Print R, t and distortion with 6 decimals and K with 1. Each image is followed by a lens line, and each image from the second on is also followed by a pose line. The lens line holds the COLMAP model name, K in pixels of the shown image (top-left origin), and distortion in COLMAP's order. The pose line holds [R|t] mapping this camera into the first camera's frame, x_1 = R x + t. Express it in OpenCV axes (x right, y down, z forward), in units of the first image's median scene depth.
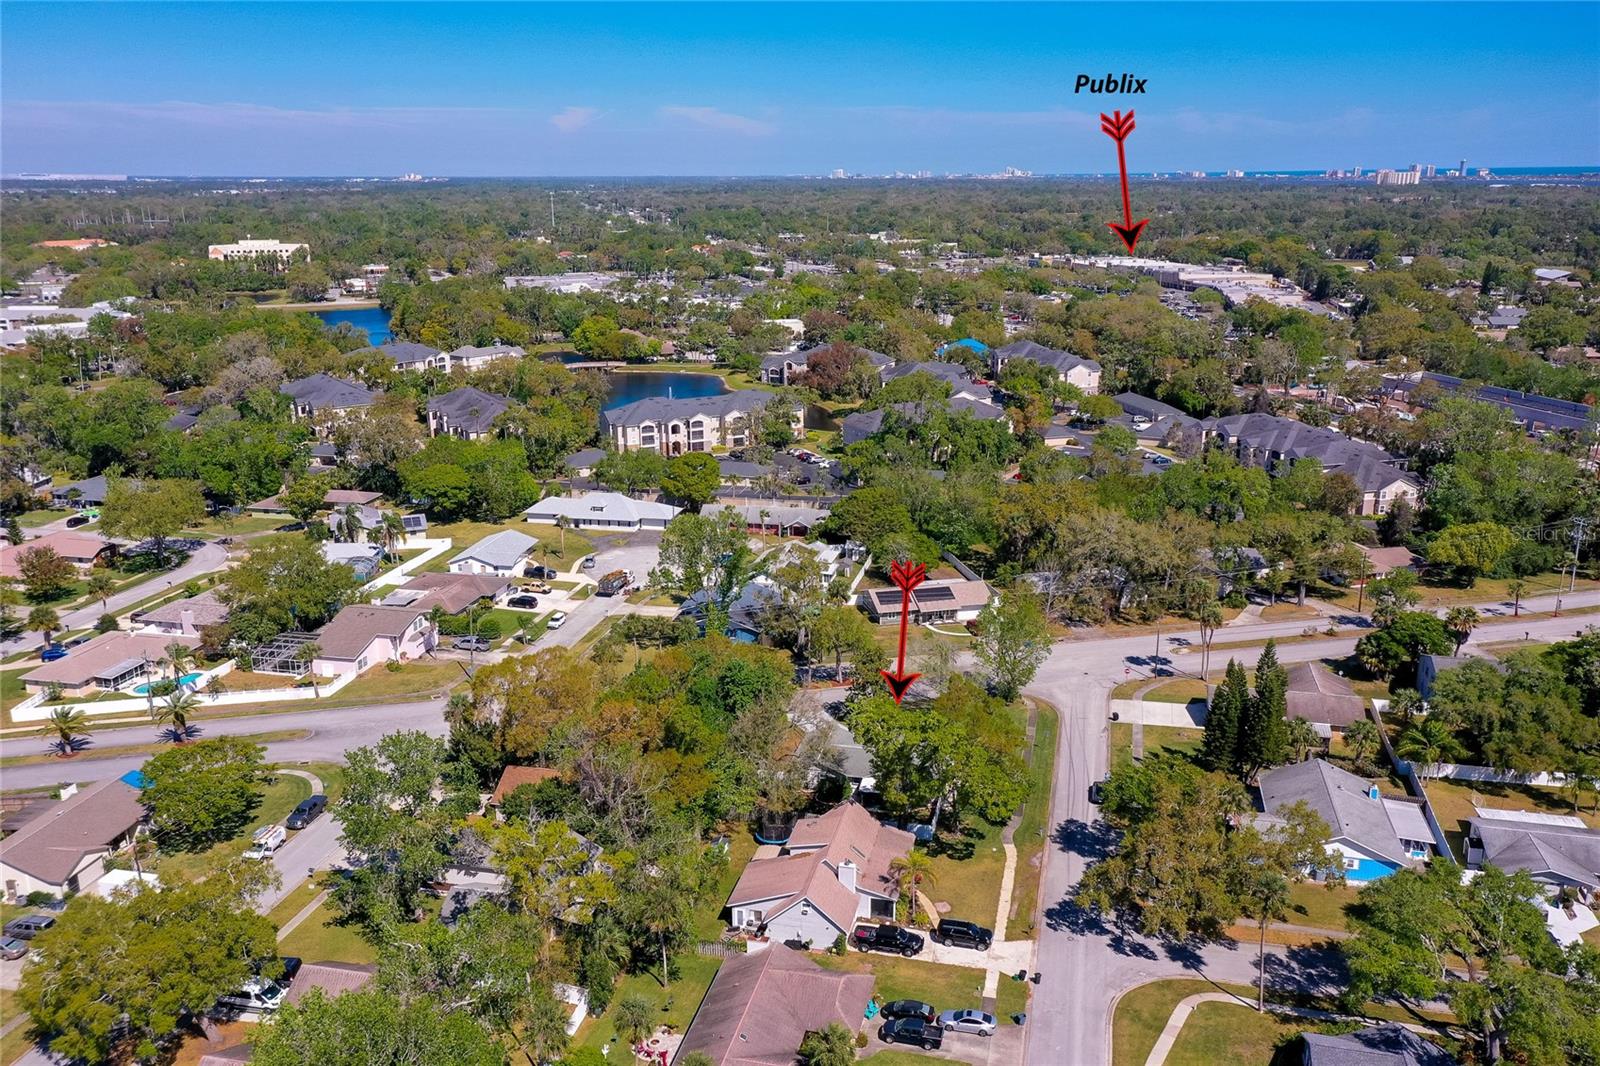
lens RADIAL K [[1290.3, 0, 808.3], [0, 1290.3, 535.5], [0, 0, 1]] dist [0.014496, 0.061510]
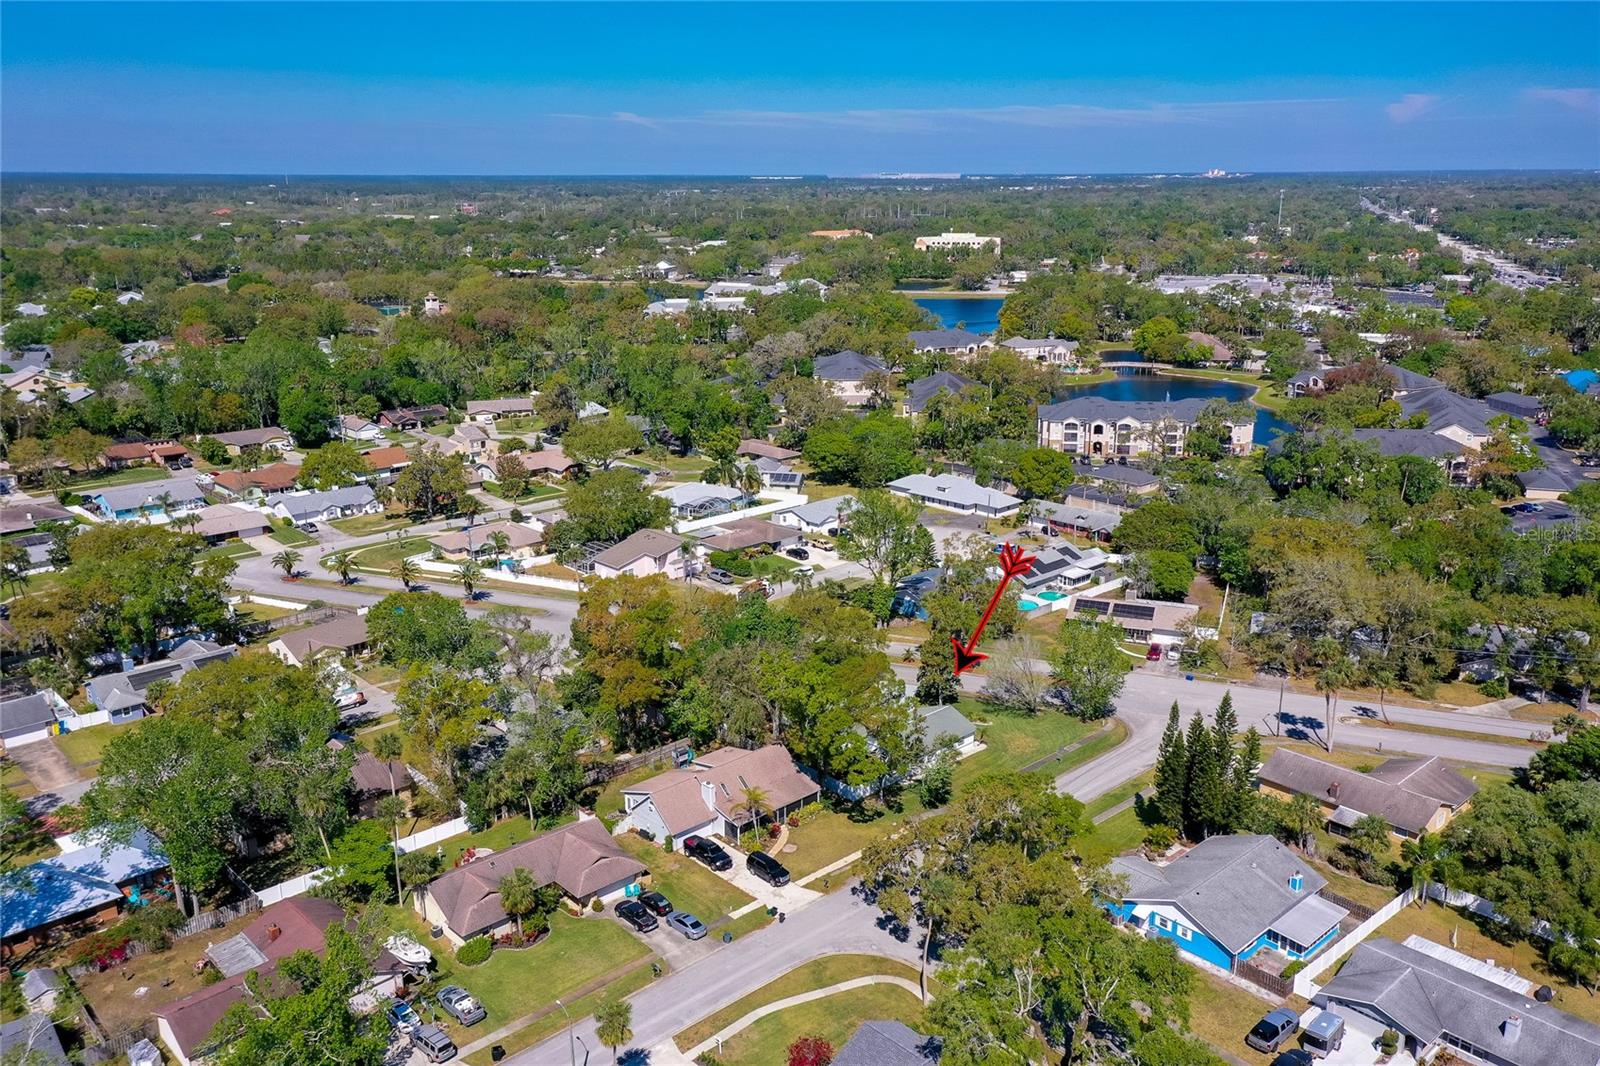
lens RADIAL K [[1290.3, 0, 808.3], [0, 1290.3, 535.5], [0, 0, 1]] dist [0.014496, 0.061510]
pose [[0.833688, 0.154938, -0.530055, 0.366428], [-0.153472, 0.987029, 0.047129, -0.018324], [0.530481, 0.042058, 0.846653, 0.030914]]
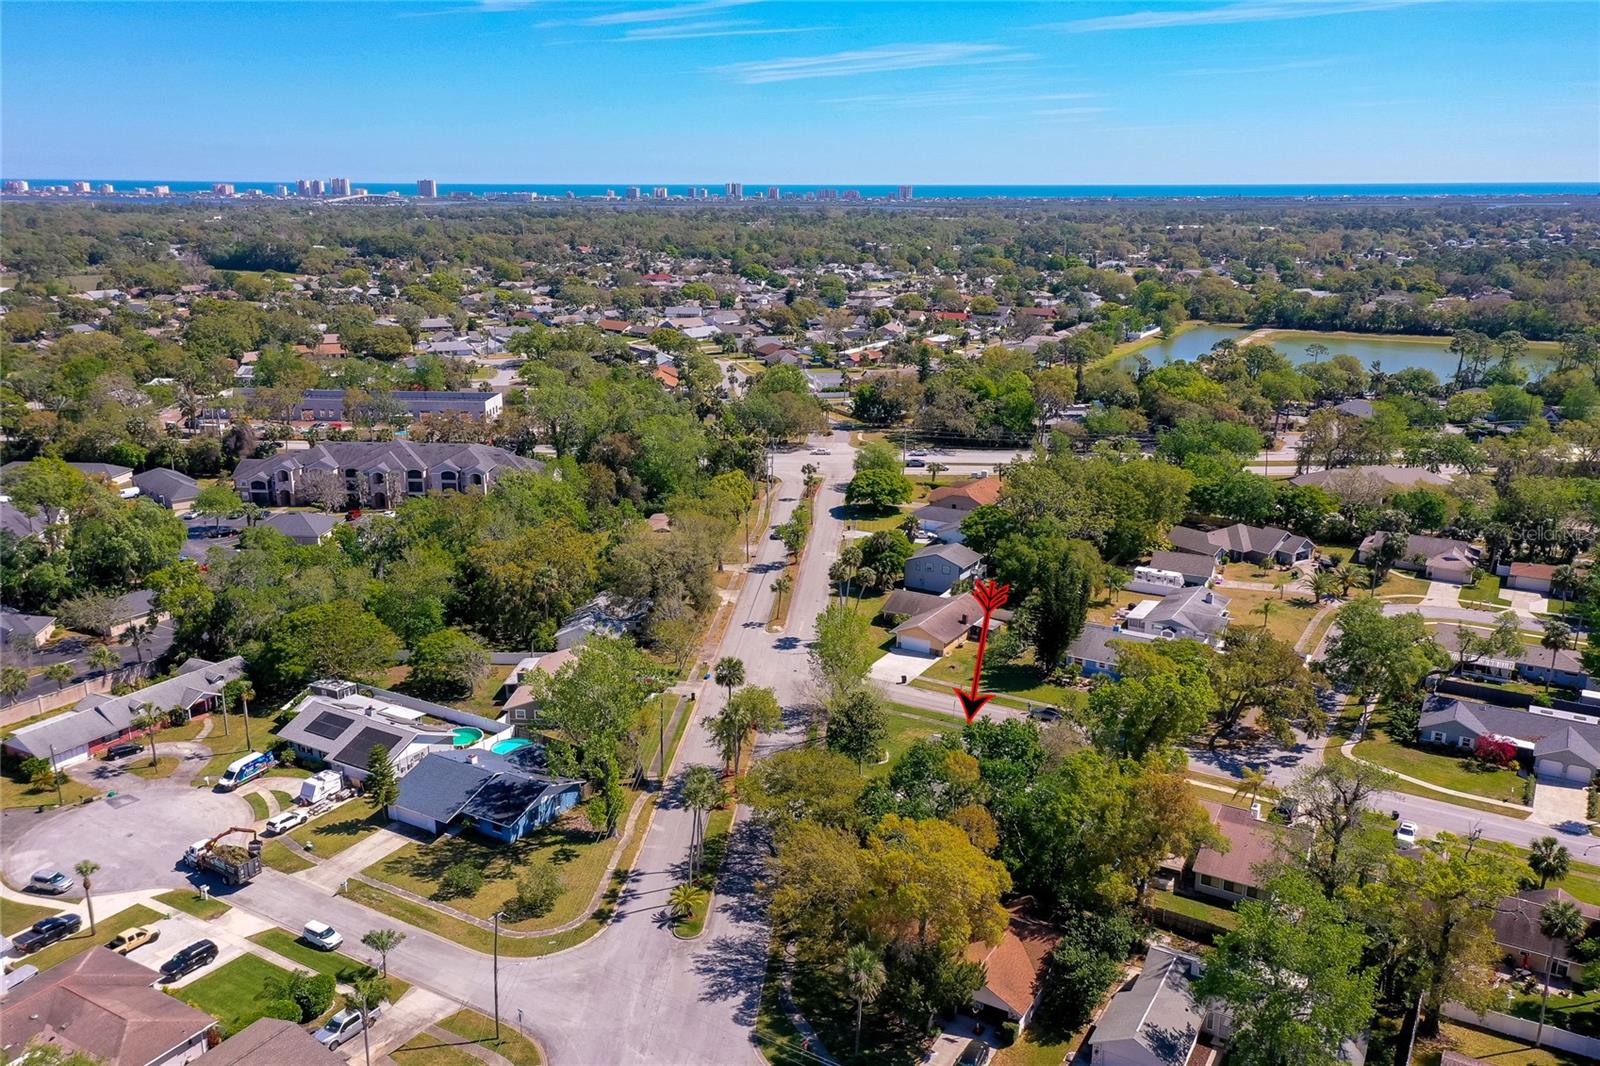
lens RADIAL K [[1290.3, 0, 808.3], [0, 1290.3, 535.5], [0, 0, 1]] dist [0.014496, 0.061510]
pose [[0.295582, -0.251207, 0.921698, -0.575544], [0.251054, 0.951322, 0.178770, -0.145091], [-0.921739, 0.178555, 0.344260, 0.501908]]
